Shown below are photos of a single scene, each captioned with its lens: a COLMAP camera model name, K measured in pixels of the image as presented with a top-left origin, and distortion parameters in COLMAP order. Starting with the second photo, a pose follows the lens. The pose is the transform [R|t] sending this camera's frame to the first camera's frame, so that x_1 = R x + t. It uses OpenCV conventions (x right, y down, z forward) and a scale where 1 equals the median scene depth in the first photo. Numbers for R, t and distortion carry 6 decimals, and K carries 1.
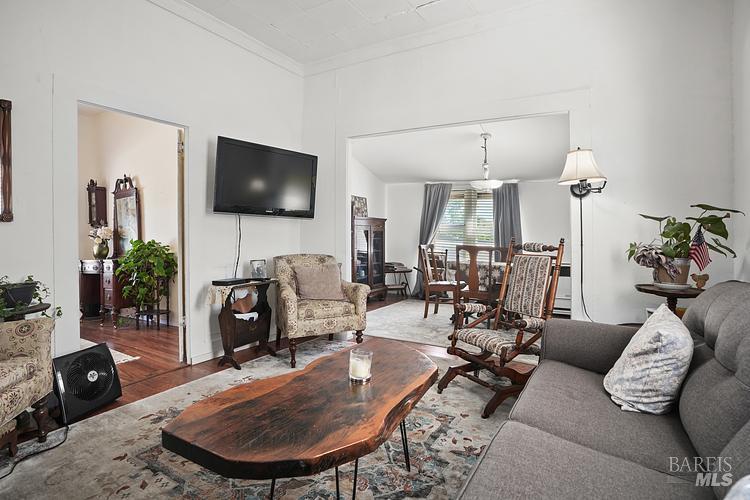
lens RADIAL K [[374.3, 0, 379.4], [0, 374.3, 248.9], [0, 0, 1]] dist [-0.003592, 0.000553]
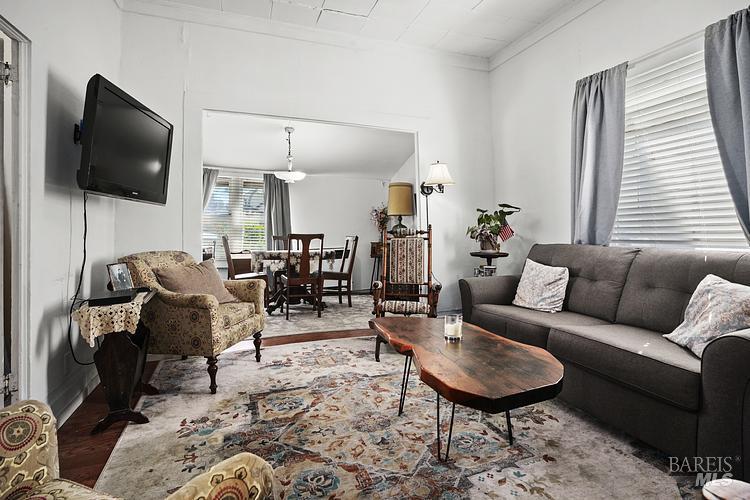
lens RADIAL K [[374.3, 0, 390.1], [0, 374.3, 228.0], [0, 0, 1]] dist [-0.003592, 0.000553]
pose [[0.637554, -0.020202, 0.770141, -0.533438], [0.042872, 0.999037, -0.009285, -0.006607], [-0.769212, 0.038937, 0.637806, 0.180283]]
